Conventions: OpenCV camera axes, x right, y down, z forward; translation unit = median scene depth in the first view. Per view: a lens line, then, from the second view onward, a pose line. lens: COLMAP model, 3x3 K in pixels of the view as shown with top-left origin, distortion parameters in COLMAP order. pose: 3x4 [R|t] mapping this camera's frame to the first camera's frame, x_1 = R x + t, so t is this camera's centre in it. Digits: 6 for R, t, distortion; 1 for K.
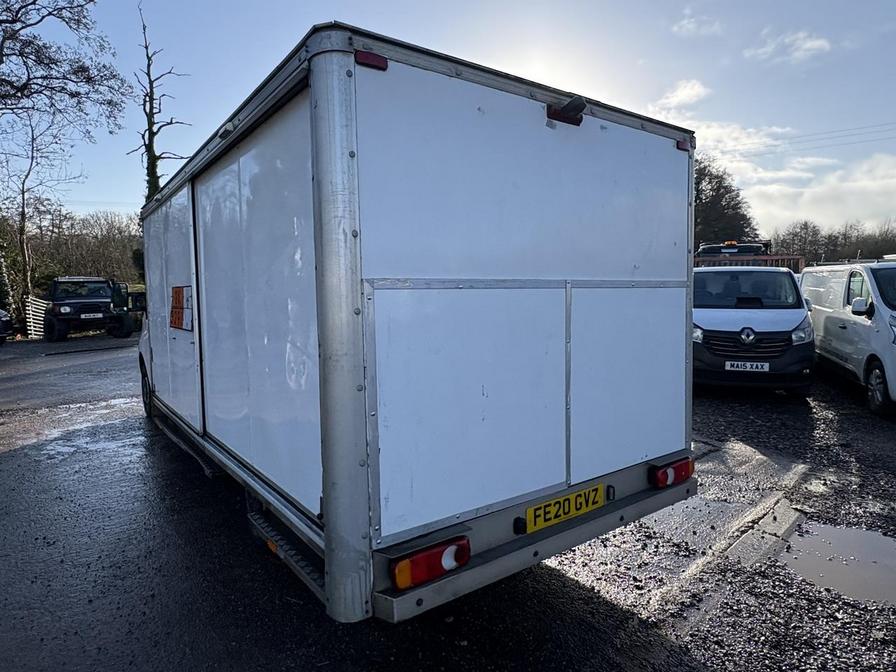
lens RADIAL K [[544.7, 0, 450.5], [0, 544.7, 334.2], [0, 0, 1]] dist [0.000372, 0.002316]
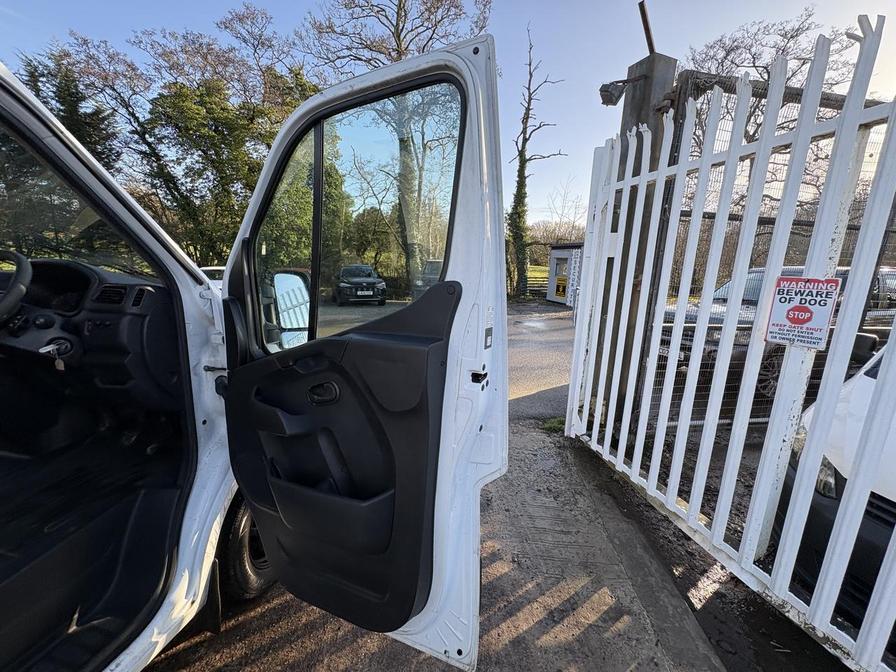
lens RADIAL K [[357.3, 0, 447.0], [0, 357.3, 334.7], [0, 0, 1]] dist [-0.000021, 0.000244]
pose [[0.674492, 0.166317, -0.719304, -0.171989], [-0.098506, 0.985857, 0.135580, -0.274981], [0.731681, -0.020592, 0.681337, 2.818360]]
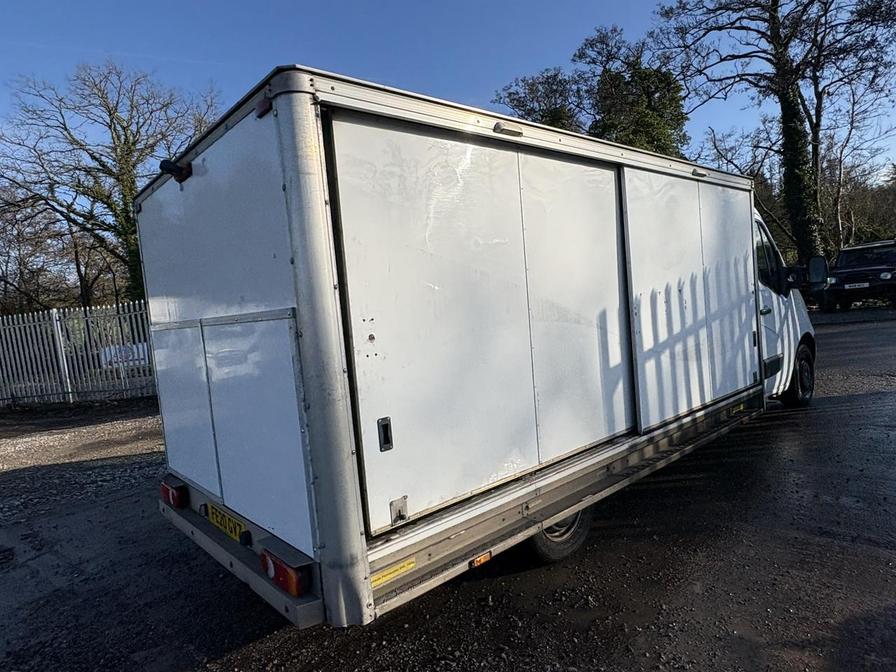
lens RADIAL K [[544.7, 0, 451.6], [0, 544.7, 340.1], [0, 0, 1]] dist [0.000372, 0.002316]
pose [[0.093971, 0.071107, -0.993032, 1.322382], [0.017166, 0.997182, 0.073028, -0.130272], [0.995427, -0.023909, 0.092486, 1.342917]]
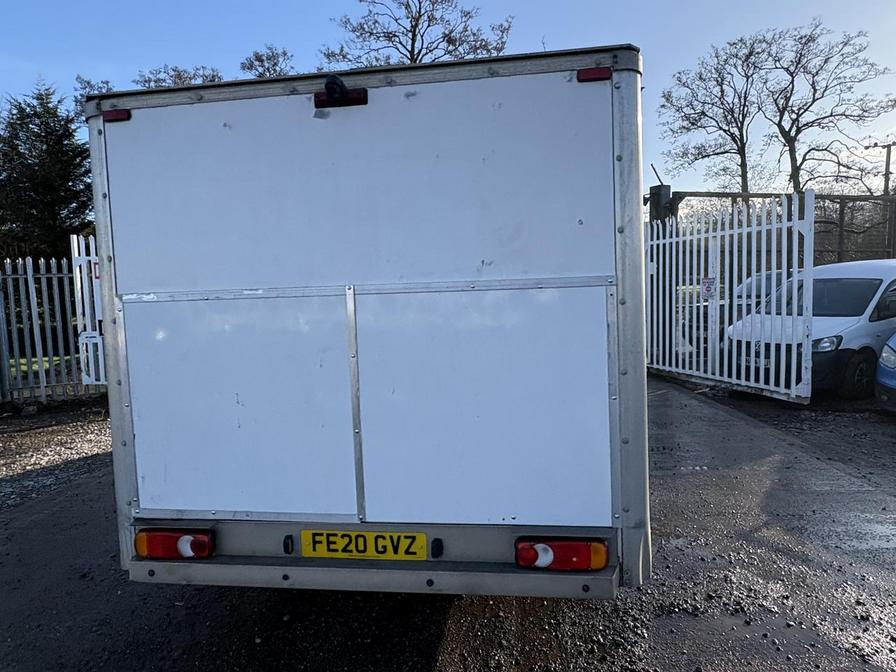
lens RADIAL K [[544.7, 0, 451.6], [0, 544.7, 337.6], [0, 0, 1]] dist [0.000372, 0.002316]
pose [[0.717415, 0.035093, -0.695762, 0.896520], [-0.027370, 0.999379, 0.022185, -0.037978], [0.696109, 0.003127, 0.717930, 0.461007]]
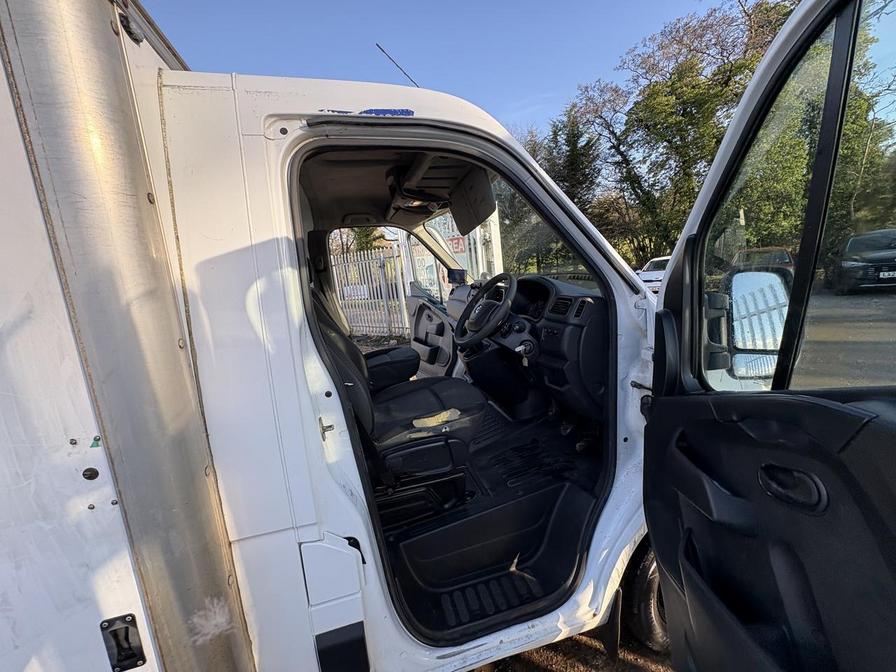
lens RADIAL K [[357.3, 0, 449.2], [0, 357.3, 336.0], [0, 0, 1]] dist [-0.000021, 0.000244]
pose [[-0.356119, 0.214065, -0.909591, -0.259023], [0.016894, 0.974723, 0.222779, -0.296687], [0.934288, 0.063969, -0.350733, 2.849357]]
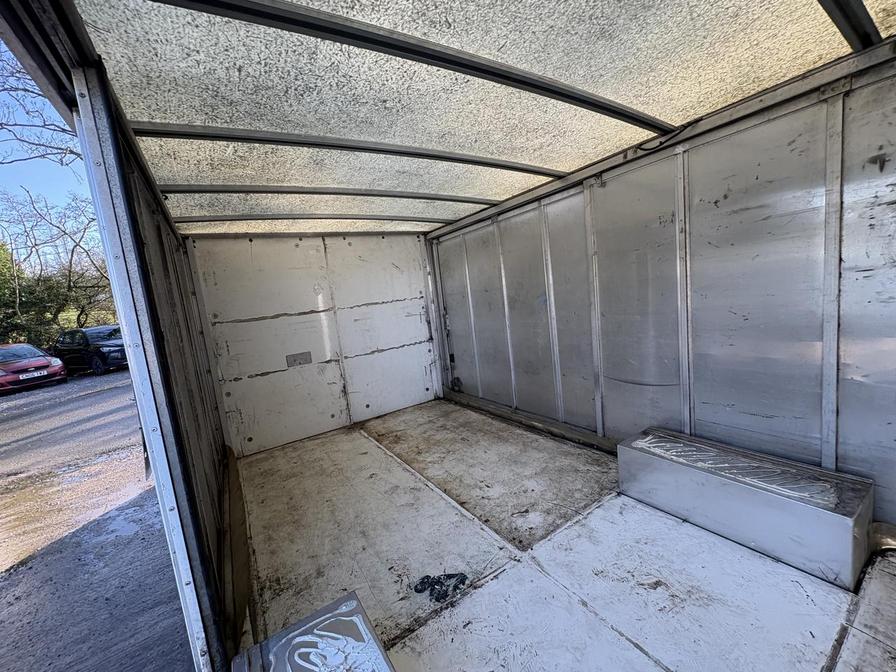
lens RADIAL K [[357.3, 0, 445.4], [0, 357.3, 337.0], [0, 0, 1]] dist [-0.000021, 0.000244]
pose [[0.993445, -0.085388, -0.076004, -0.309061], [0.089514, 0.994594, 0.052640, -0.153048], [0.071098, -0.059098, 0.995717, 1.031204]]
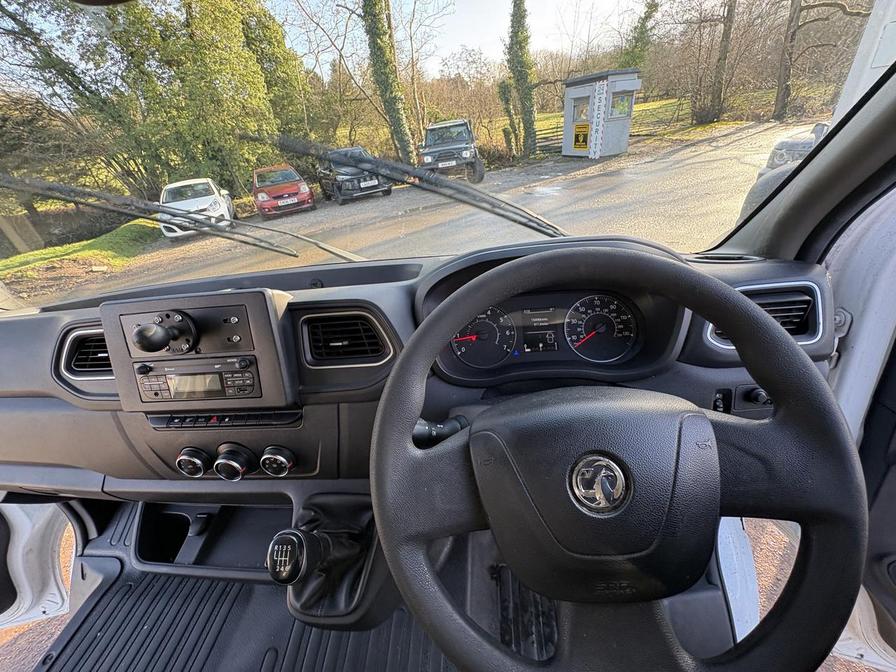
lens RADIAL K [[357.3, 0, 447.1], [0, 357.3, 338.0], [0, 0, 1]] dist [-0.000021, 0.000244]
pose [[0.738767, 0.265713, -0.619371, -0.807166], [0.059275, 0.889823, 0.452440, -0.292463], [0.671349, -0.370961, 0.641621, 2.596851]]
